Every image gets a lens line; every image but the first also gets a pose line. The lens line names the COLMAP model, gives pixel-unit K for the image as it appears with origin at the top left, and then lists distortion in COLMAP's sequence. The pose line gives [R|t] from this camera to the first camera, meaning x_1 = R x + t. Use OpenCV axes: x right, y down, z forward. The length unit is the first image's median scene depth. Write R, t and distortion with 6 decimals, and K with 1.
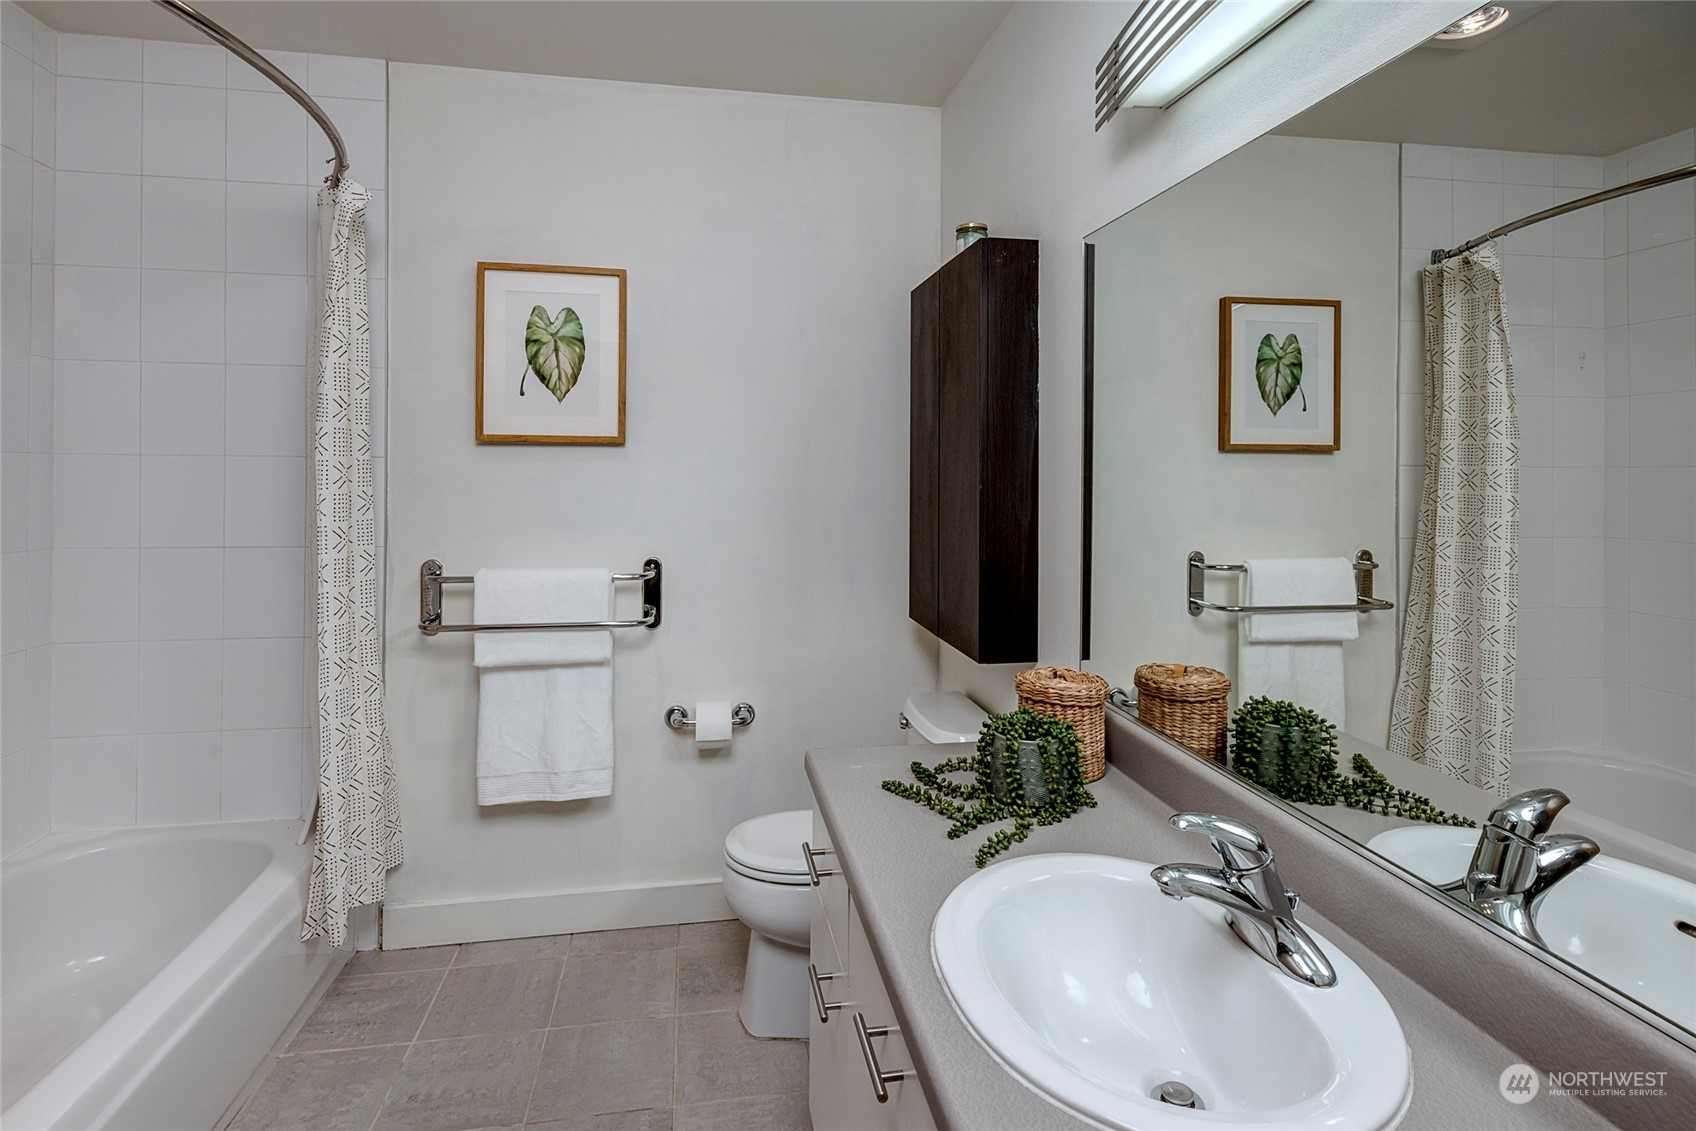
lens RADIAL K [[858.1, 0, 843.6], [0, 858.1, 476.3], [0, 0, 1]] dist [0.041798, -0.028655]
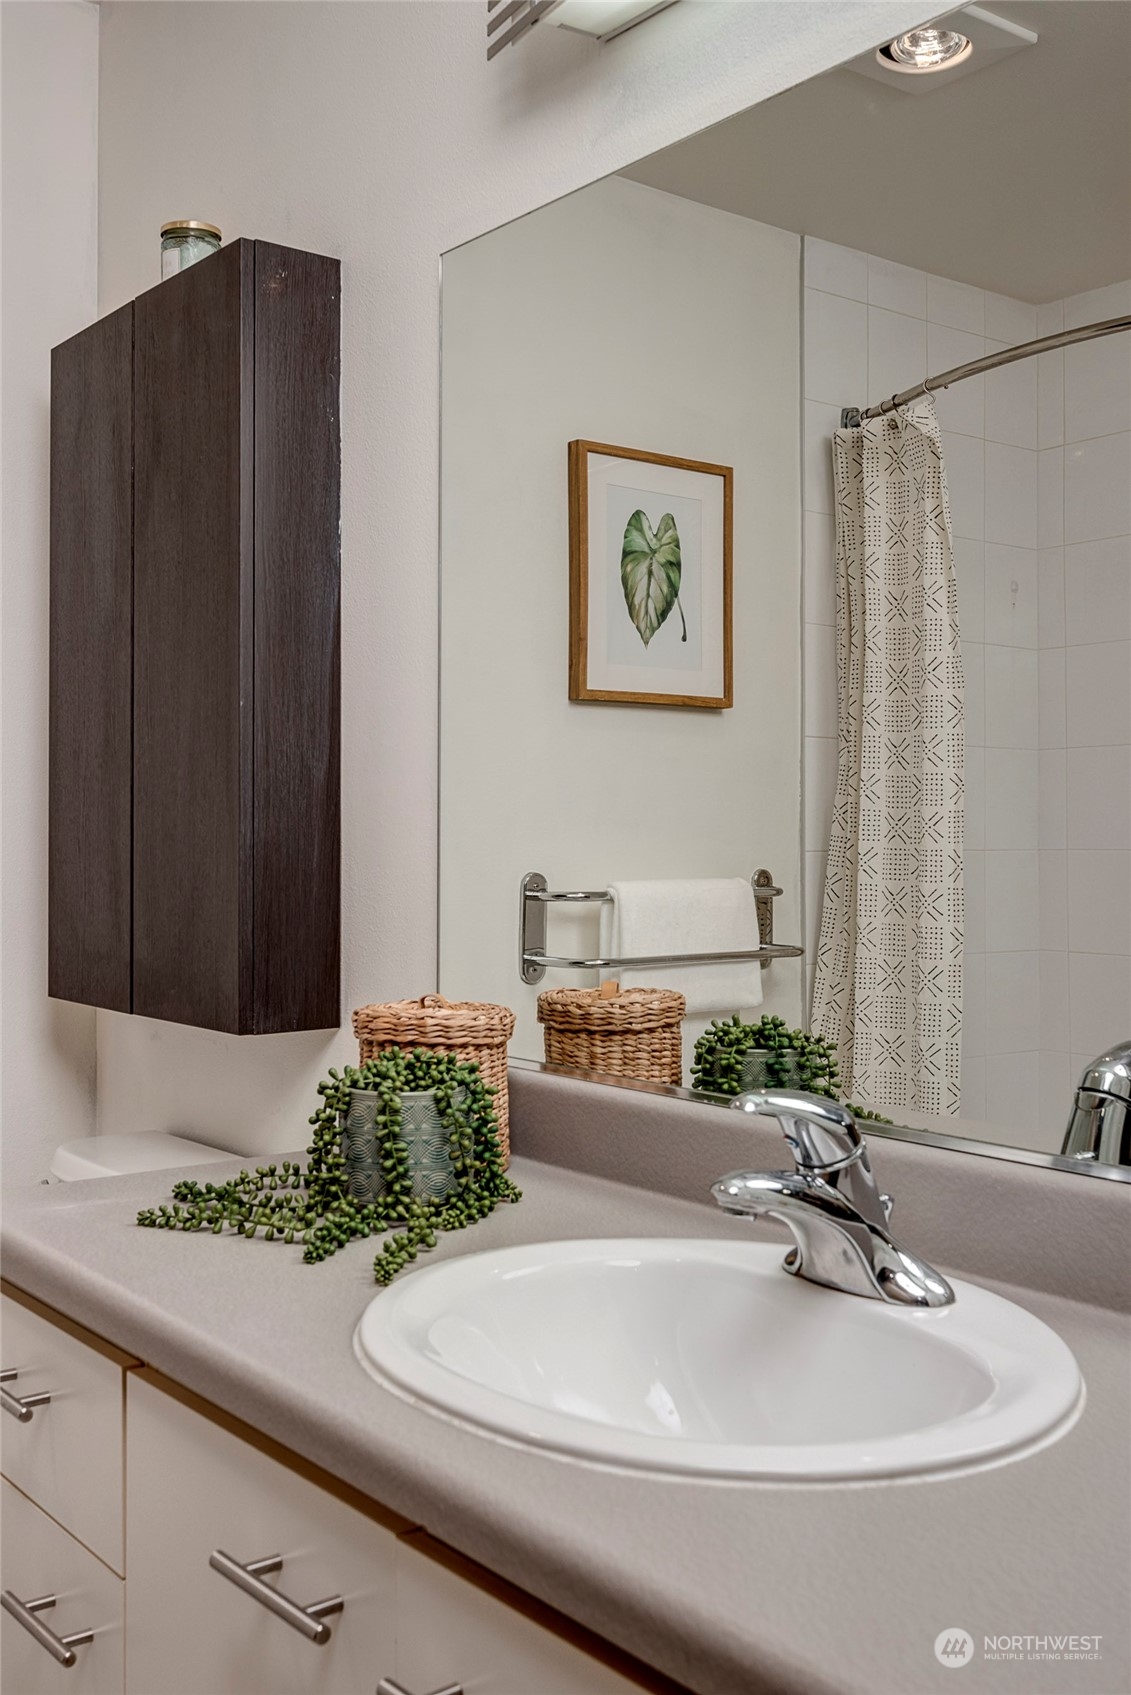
lens RADIAL K [[1683.4, 0, 565.5], [0, 1683.4, 847.5], [0, 0, 1]] dist [-0.014639, -0.009124]
pose [[0.880992, -0.007160, 0.473078, -0.122133], [0.009511, 0.999951, -0.002578, 0.082389], [-0.473036, 0.006771, 0.881017, -0.010913]]
